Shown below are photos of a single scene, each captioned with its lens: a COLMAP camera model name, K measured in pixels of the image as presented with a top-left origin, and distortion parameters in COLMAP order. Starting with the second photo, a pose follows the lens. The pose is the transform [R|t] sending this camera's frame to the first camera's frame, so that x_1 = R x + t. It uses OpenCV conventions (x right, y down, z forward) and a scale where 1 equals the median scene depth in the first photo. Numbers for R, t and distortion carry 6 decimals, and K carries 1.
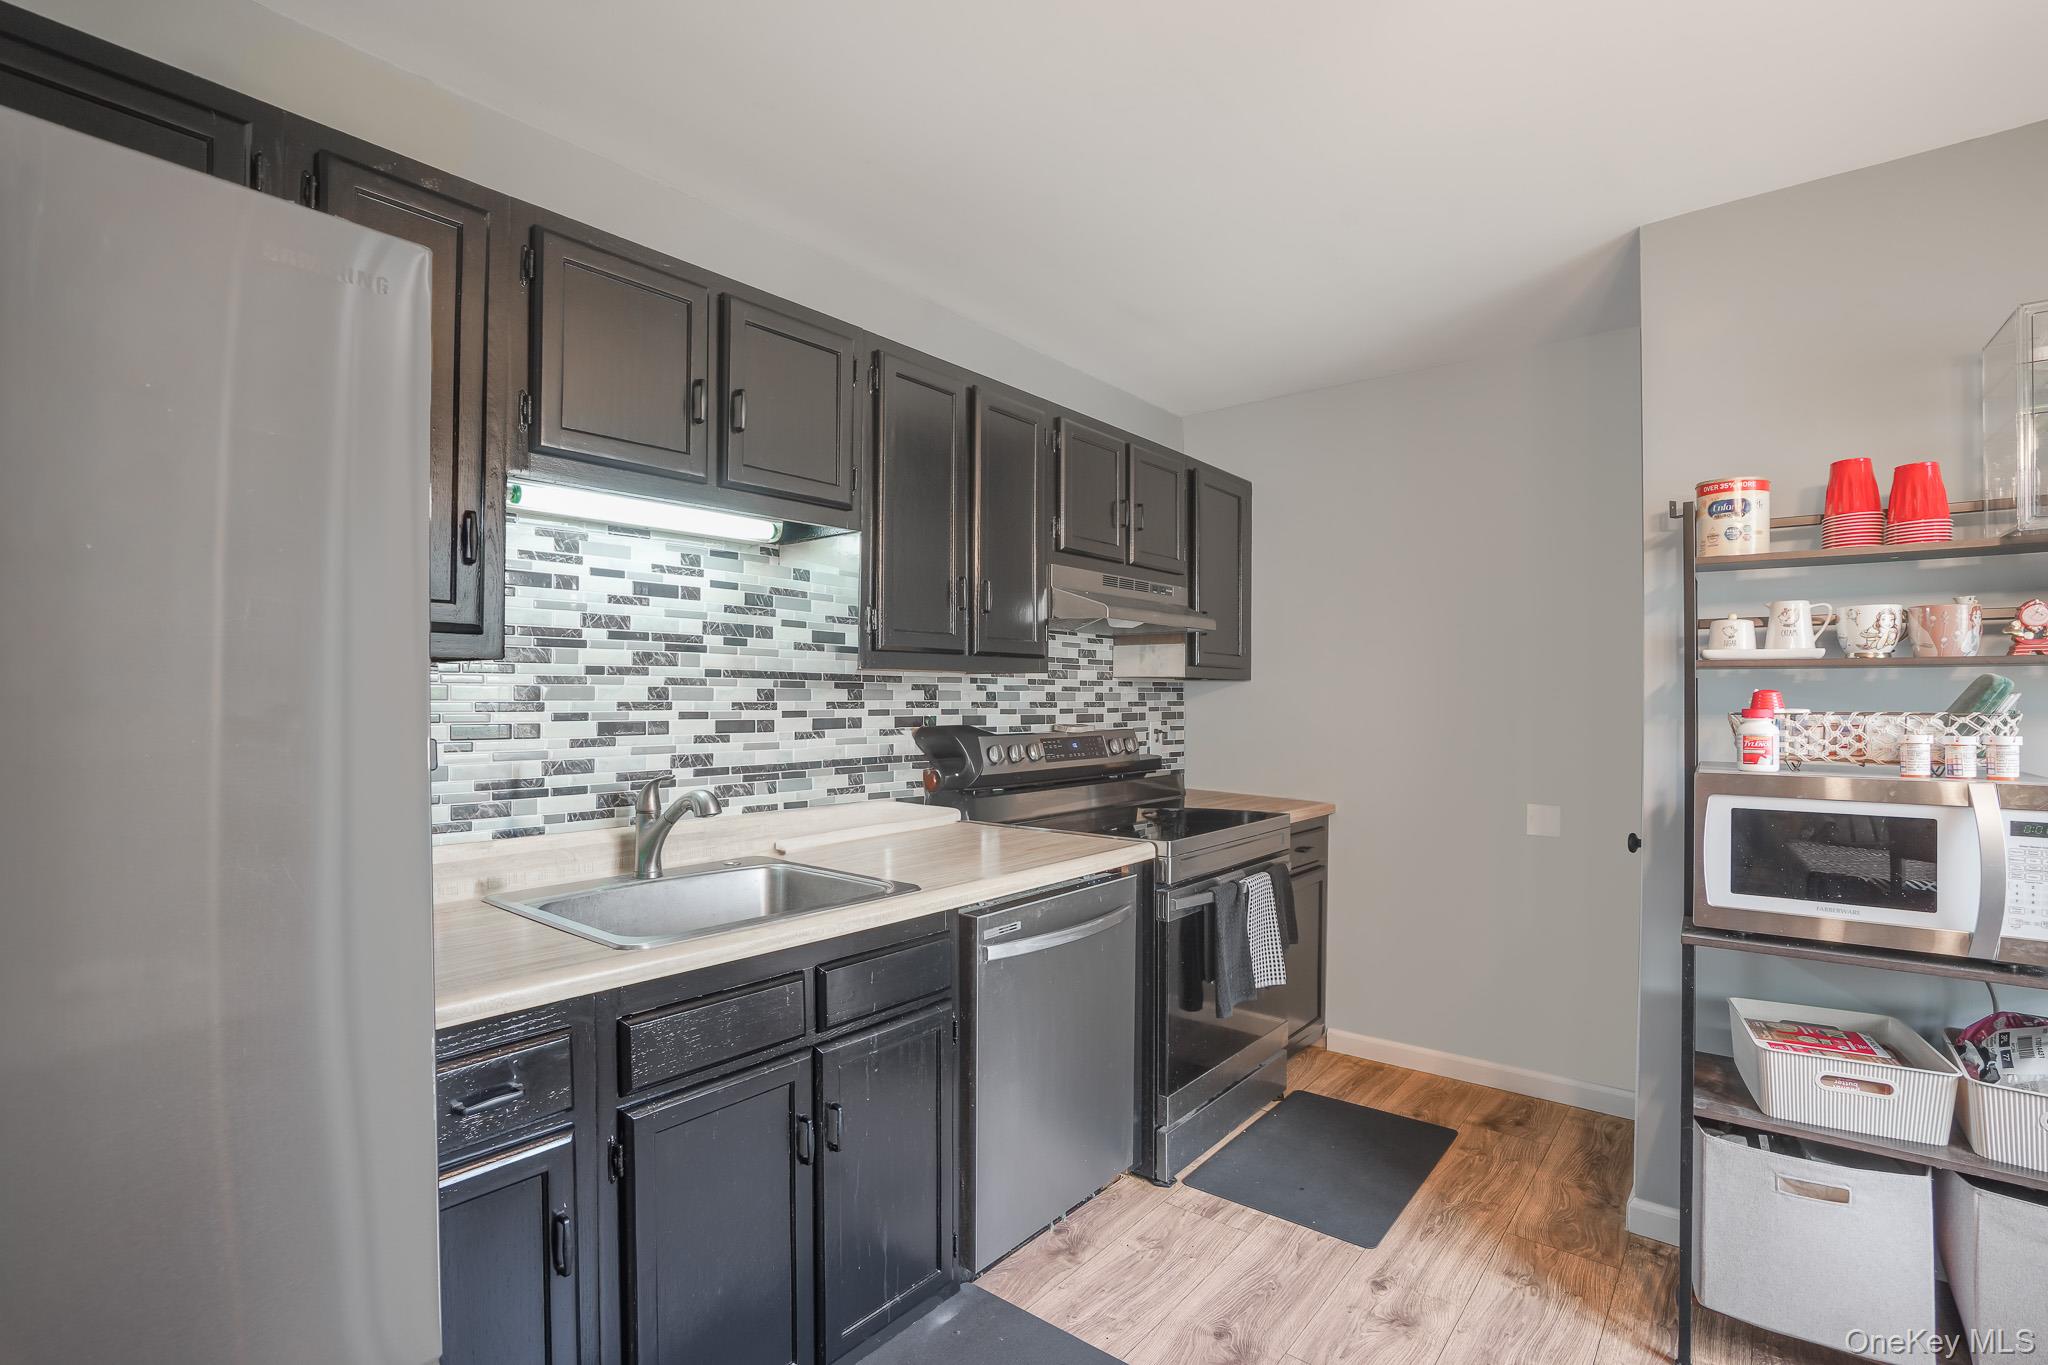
lens RADIAL K [[987.1, 0, 1012.4], [0, 987.1, 690.6], [0, 0, 1]] dist [-0.045513, 0.013893]
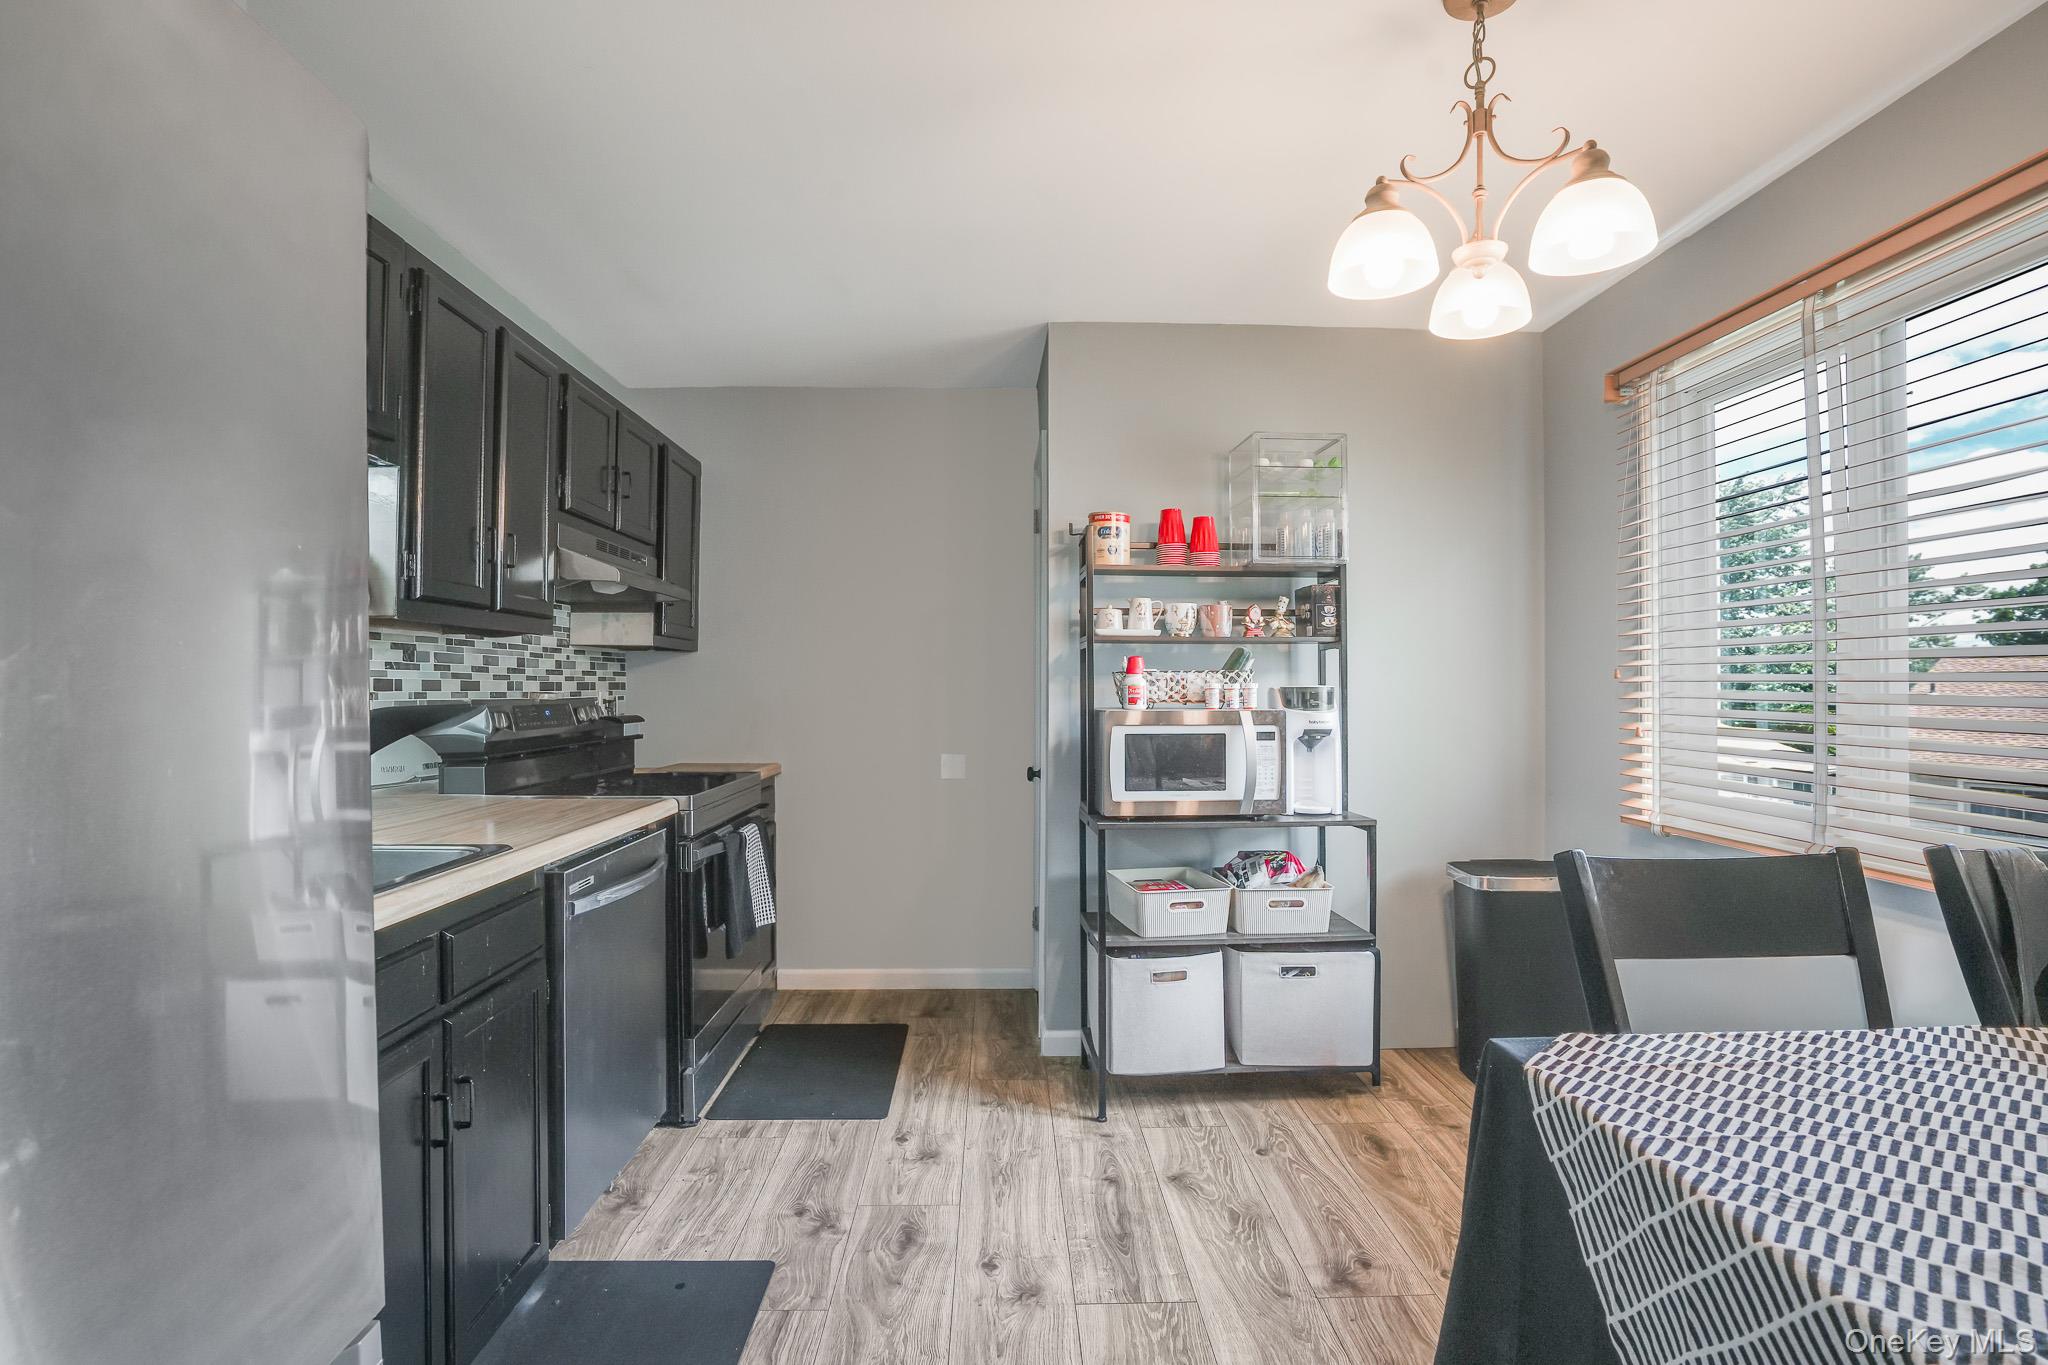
lens RADIAL K [[1064.7, 0, 1019.1], [0, 1064.7, 668.3], [0, 0, 1]] dist [-0.036597, 0.020312]
pose [[0.742217, 0.012710, 0.670039, -0.396116], [-0.001133, 0.999842, -0.017711, 0.040901], [-0.670158, 0.012387, 0.742115, -0.094559]]
